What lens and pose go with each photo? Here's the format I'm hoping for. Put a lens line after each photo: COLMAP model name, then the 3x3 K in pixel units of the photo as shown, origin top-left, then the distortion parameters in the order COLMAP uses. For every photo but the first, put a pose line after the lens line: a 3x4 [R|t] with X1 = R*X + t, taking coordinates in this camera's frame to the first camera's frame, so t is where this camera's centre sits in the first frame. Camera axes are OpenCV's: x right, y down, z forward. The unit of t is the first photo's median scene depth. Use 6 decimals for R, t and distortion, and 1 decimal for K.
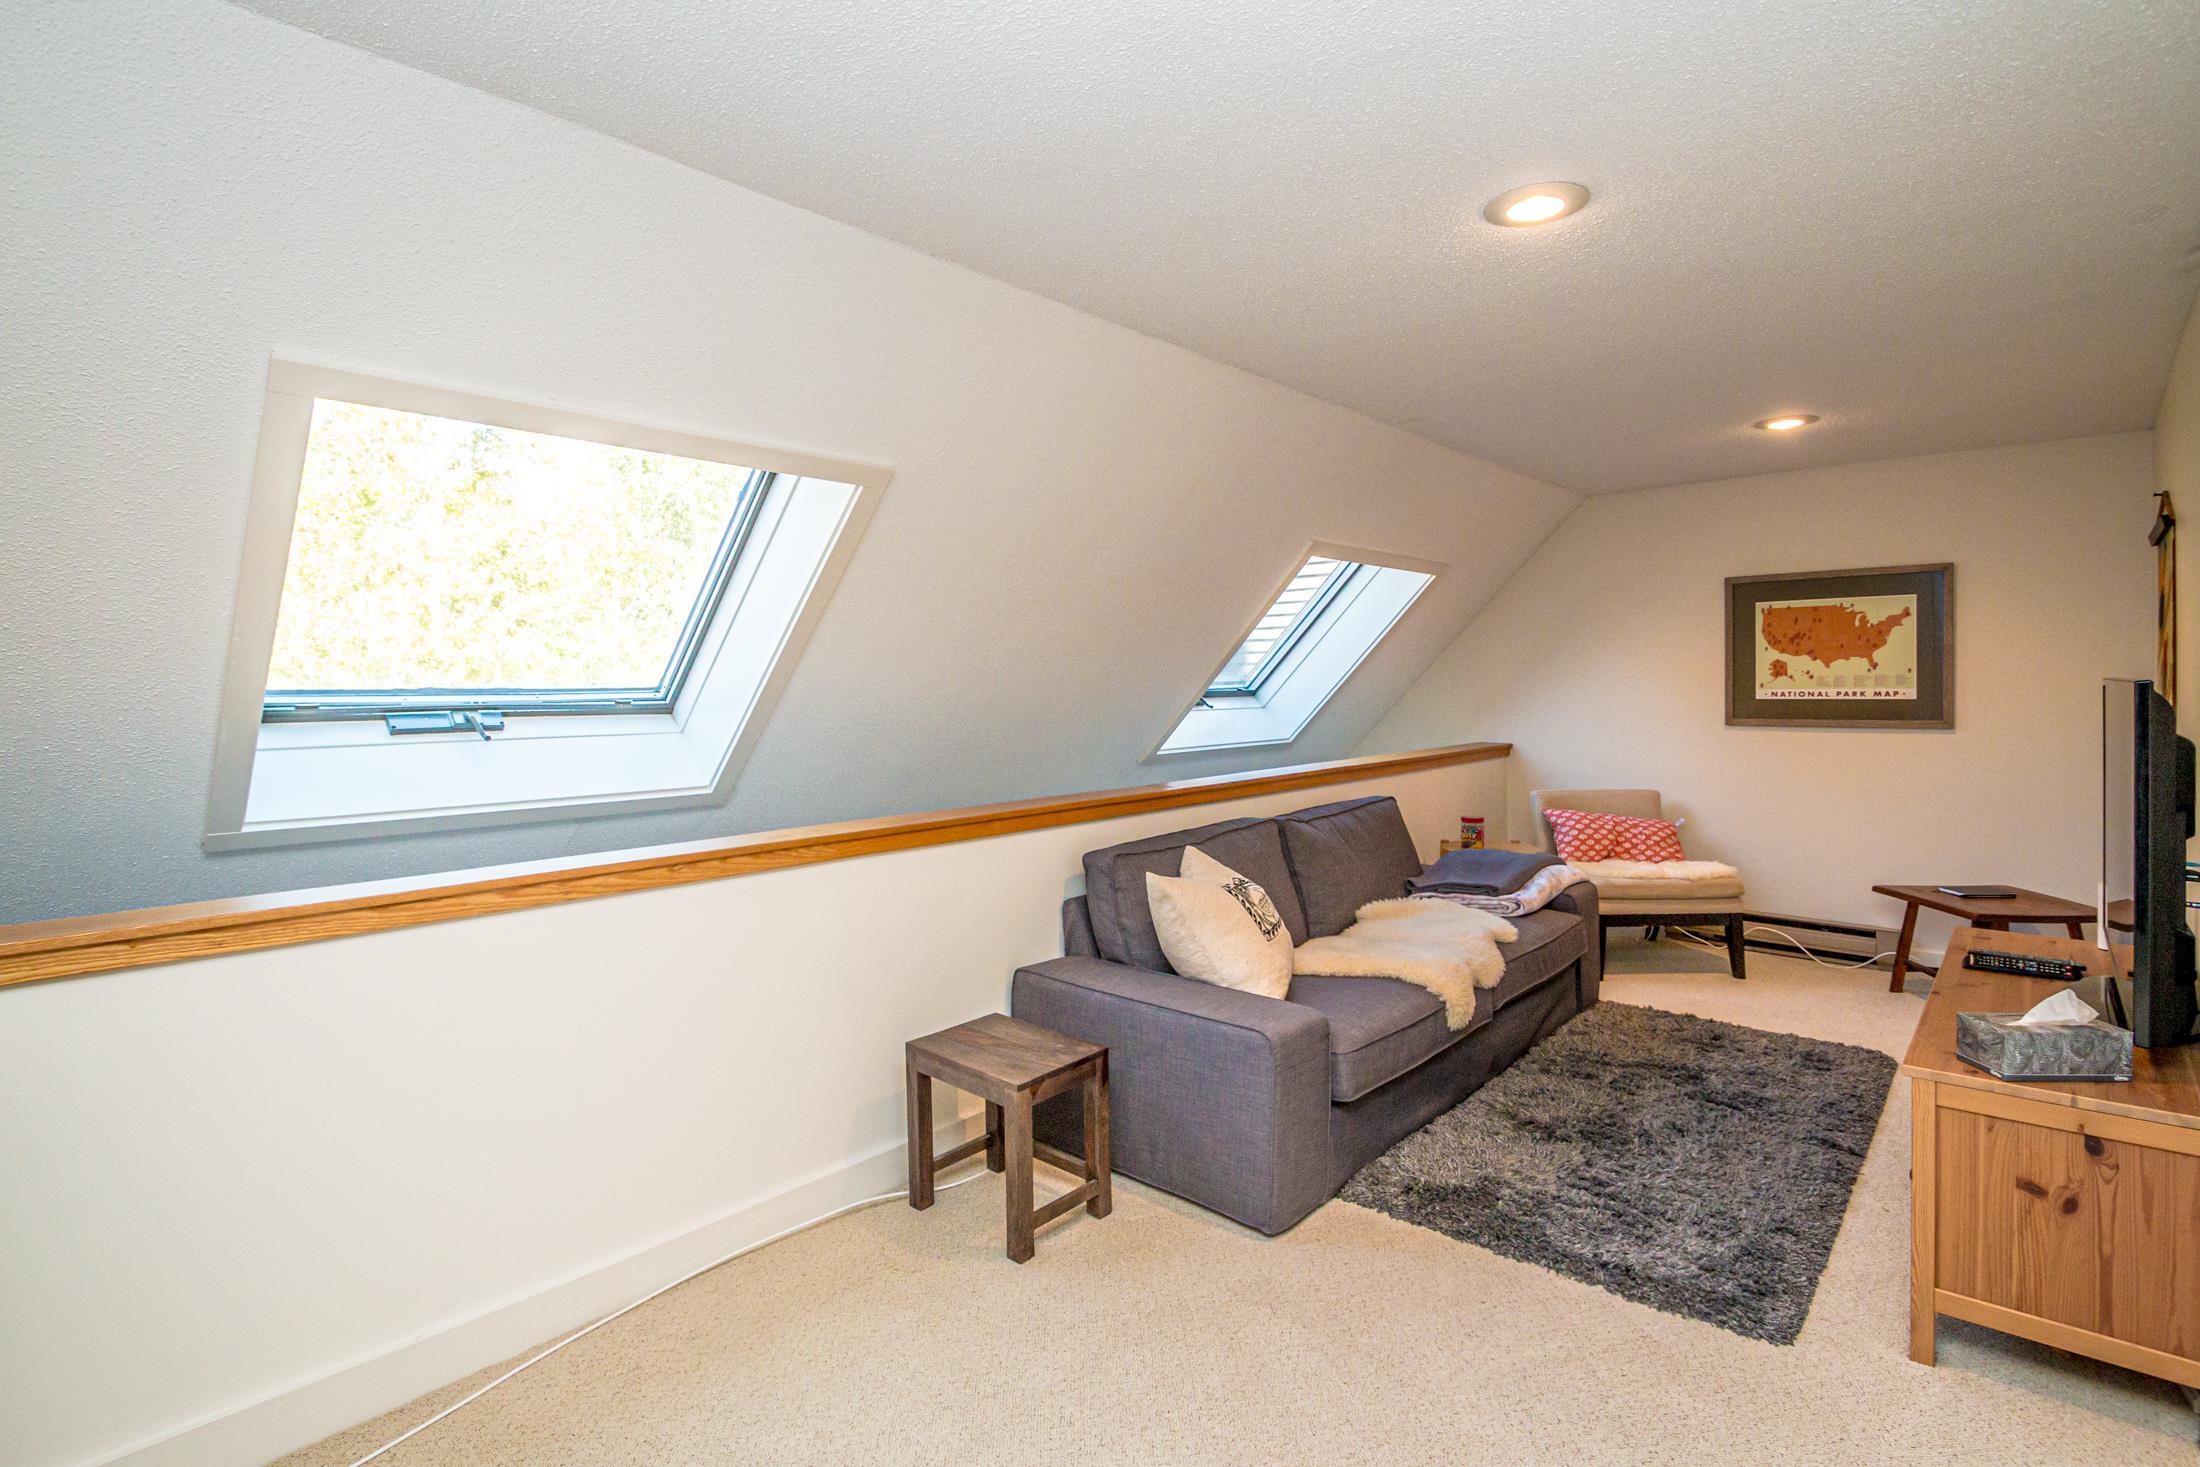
lens RADIAL K [[1037.6, 0, 1101.7], [0, 1037.6, 667.1], [0, 0, 1]] dist [0.001552, -0.000878]
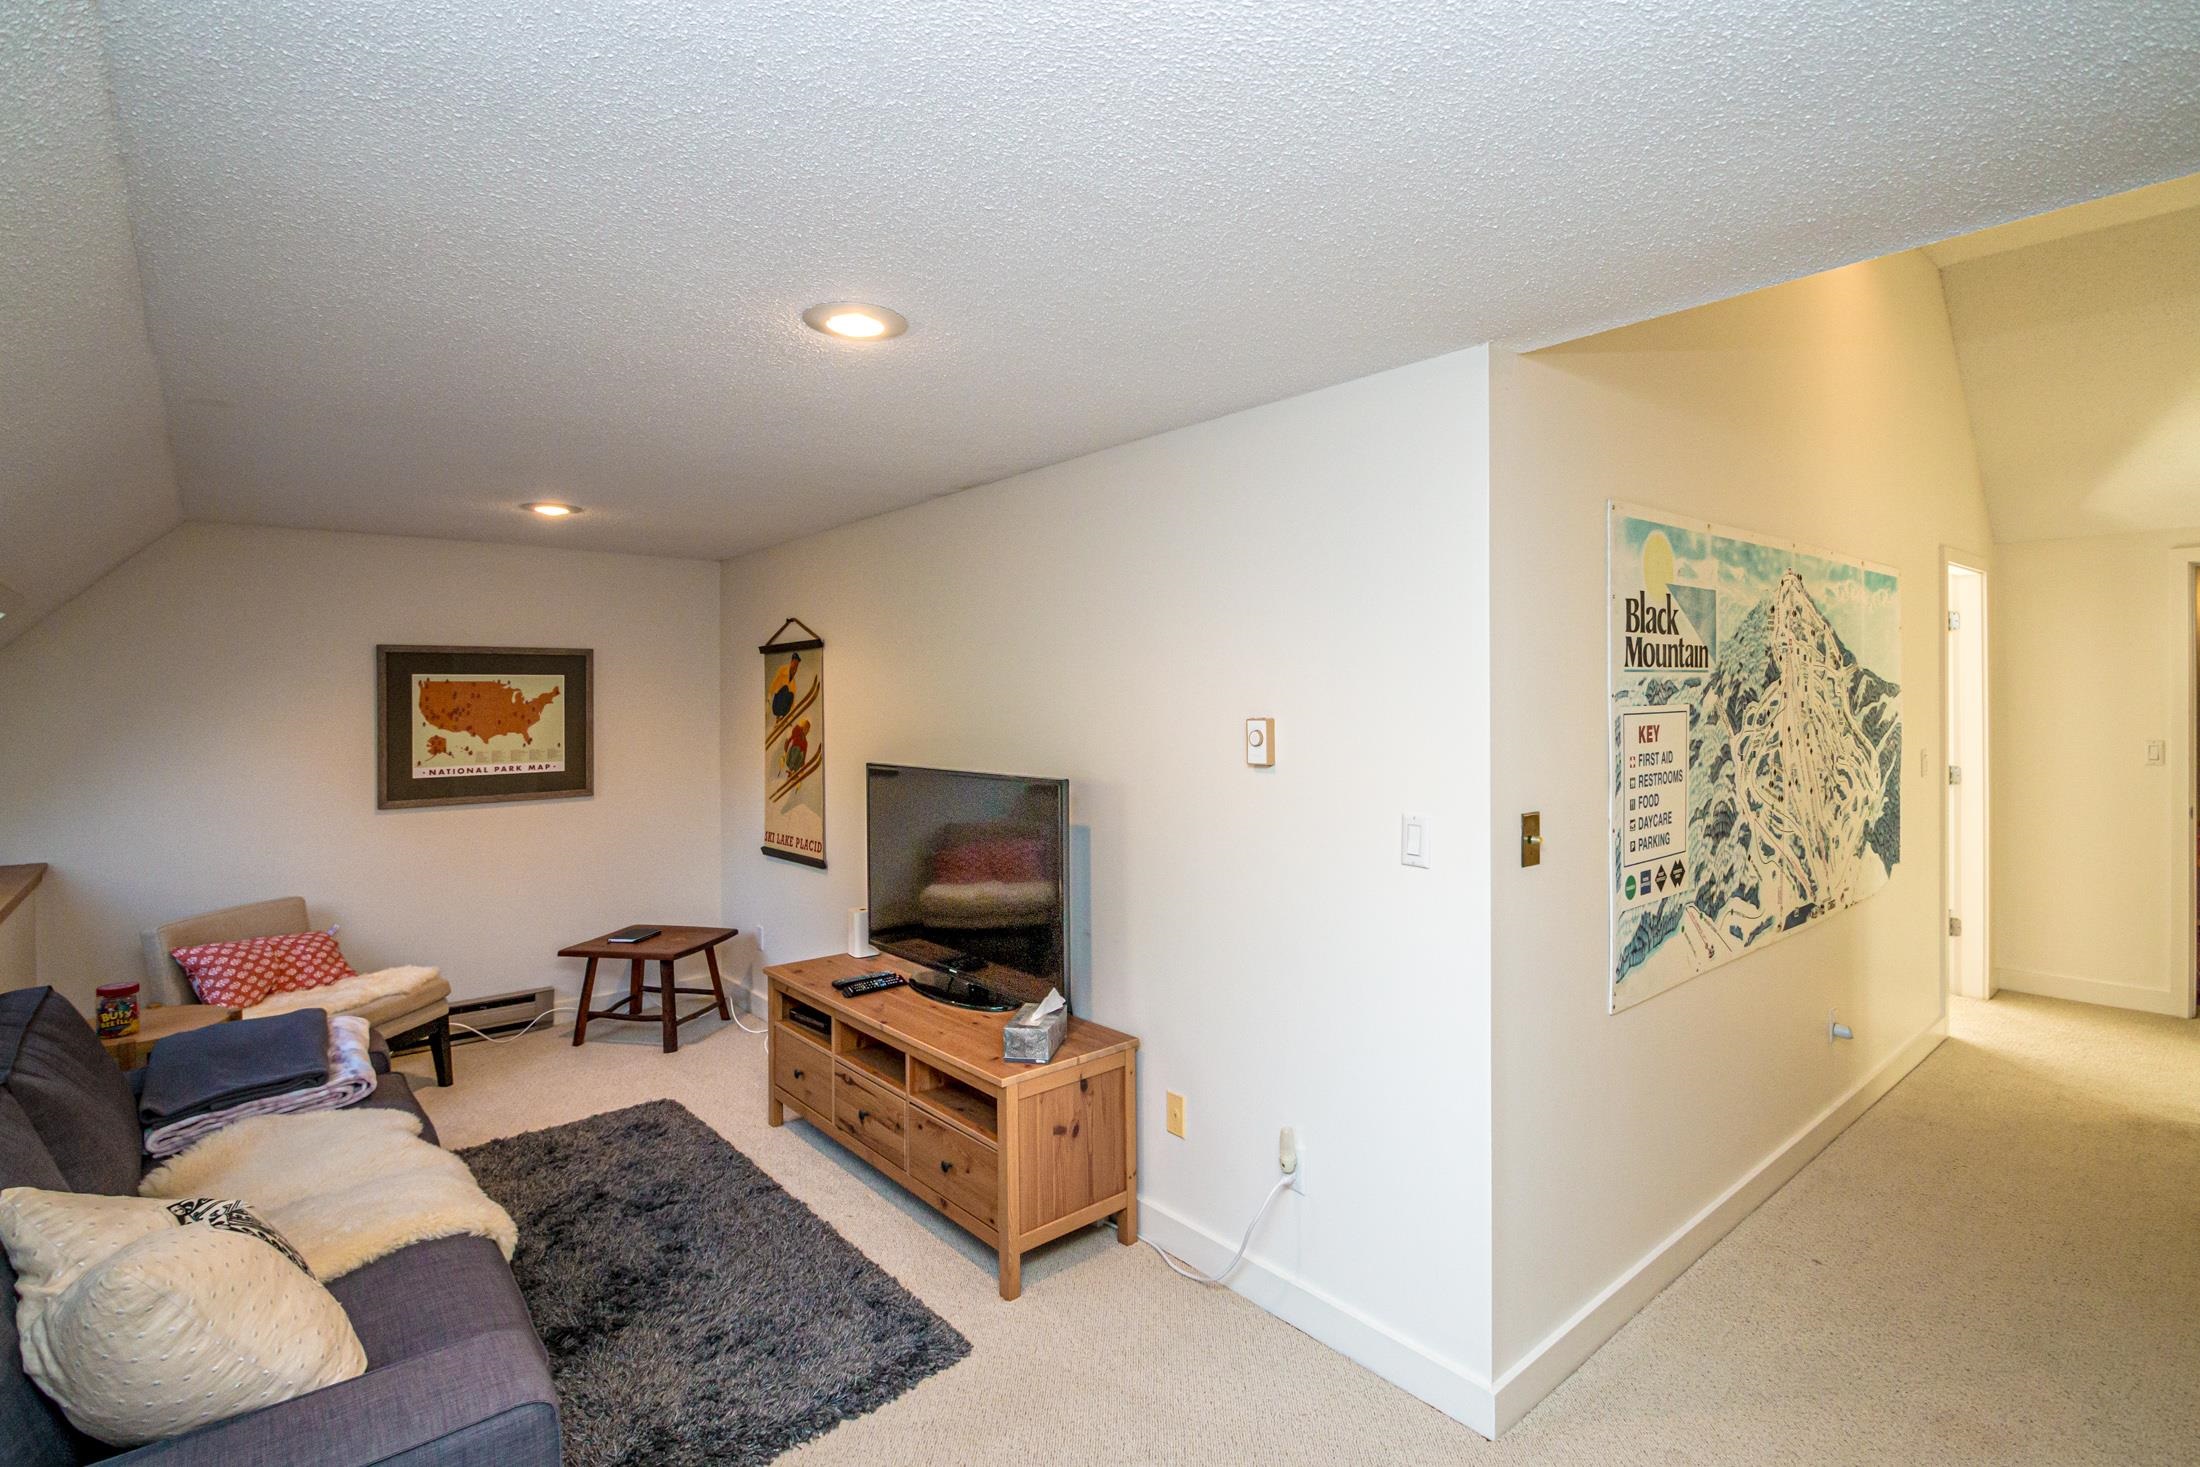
lens RADIAL K [[1037.6, 0, 1101.7], [0, 1037.6, 667.1], [0, 0, 1]] dist [0.001552, -0.000878]
pose [[0.145406, 0.038391, 0.988627, -0.216867], [-0.004125, 0.999262, -0.038197, -0.038160], [-0.989364, 0.001476, 0.145457, 0.268305]]
